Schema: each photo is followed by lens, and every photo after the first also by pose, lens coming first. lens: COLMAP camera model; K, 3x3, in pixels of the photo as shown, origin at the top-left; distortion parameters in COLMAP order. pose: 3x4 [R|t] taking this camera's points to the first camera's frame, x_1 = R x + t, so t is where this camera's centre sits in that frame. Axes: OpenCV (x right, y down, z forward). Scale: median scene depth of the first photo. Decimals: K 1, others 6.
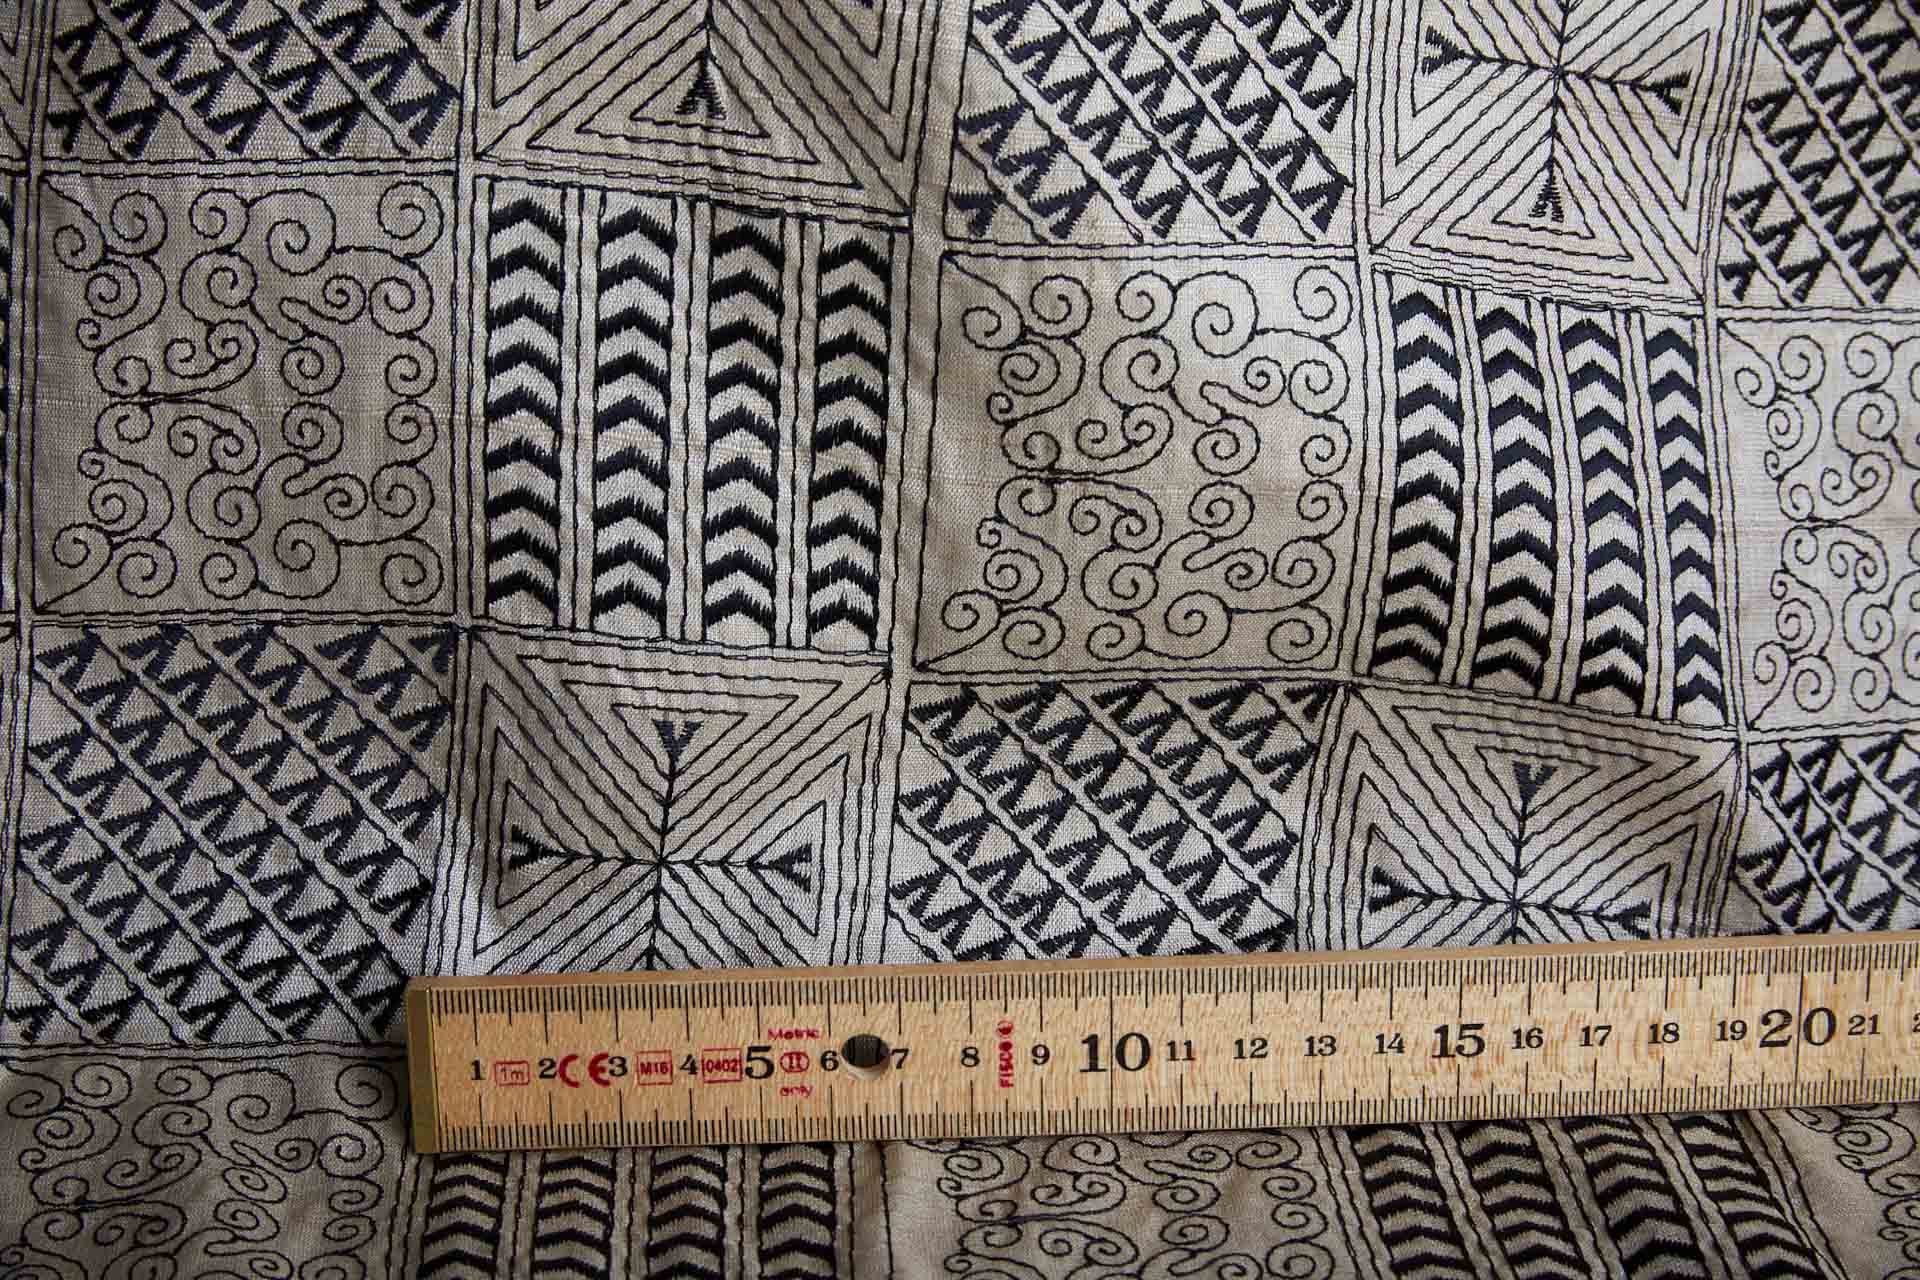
lens RADIAL K [[3714.3, 0, 903.1], [0, 3714.3, 636.0], [0, 0, 1]] dist [-0.160517, 0.000000]
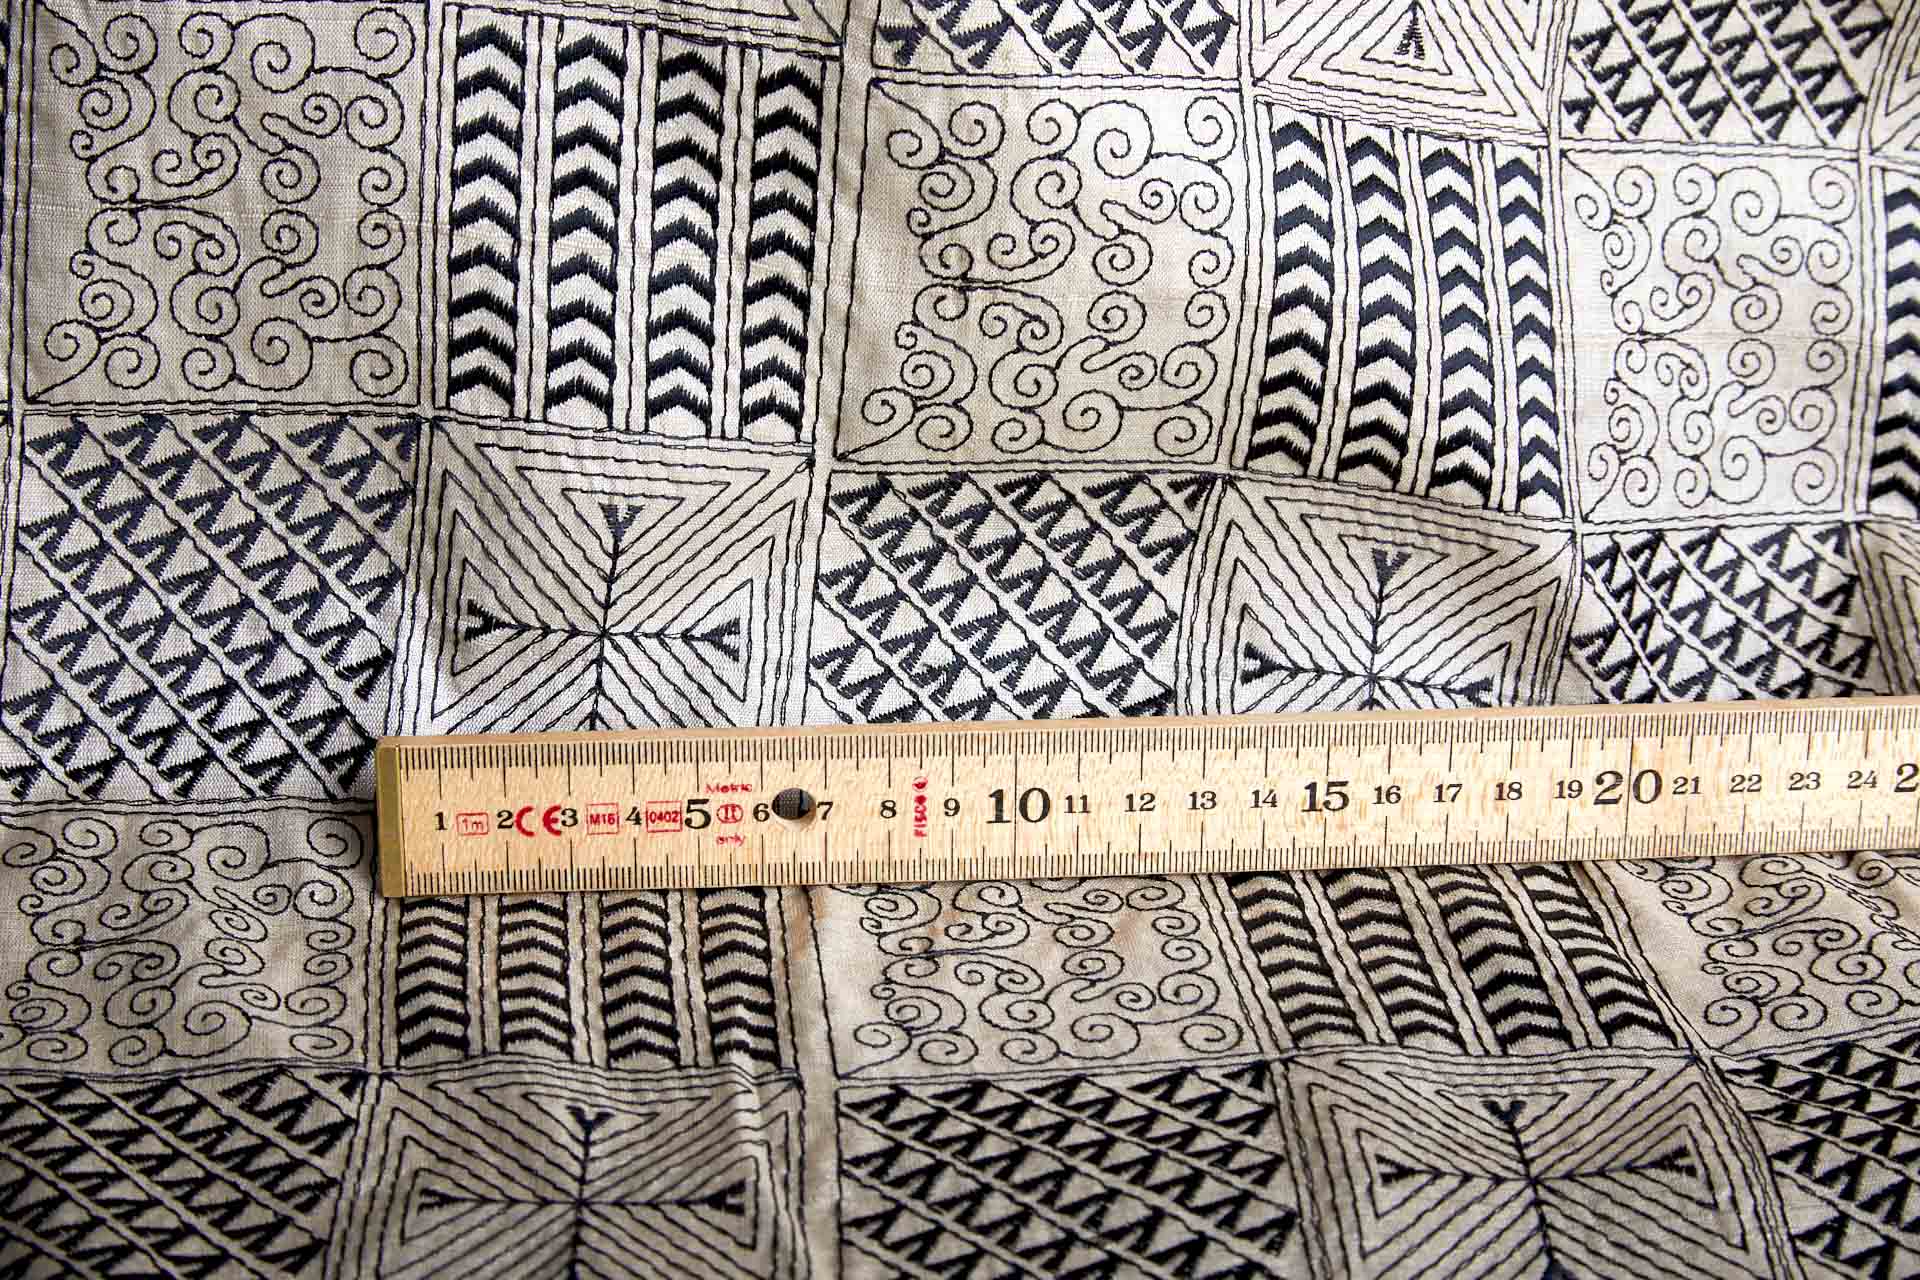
lens RADIAL K [[3714.3, 0, 954.6], [0, 3714.3, 646.1], [0, 0, 1]] dist [-0.160517, 0.000000]
pose [[0.997278, 0.004220, 0.073610, -0.043107], [-0.007995, 0.998663, 0.051062, 0.007969], [-0.073296, -0.051512, 0.995979, -0.100991]]
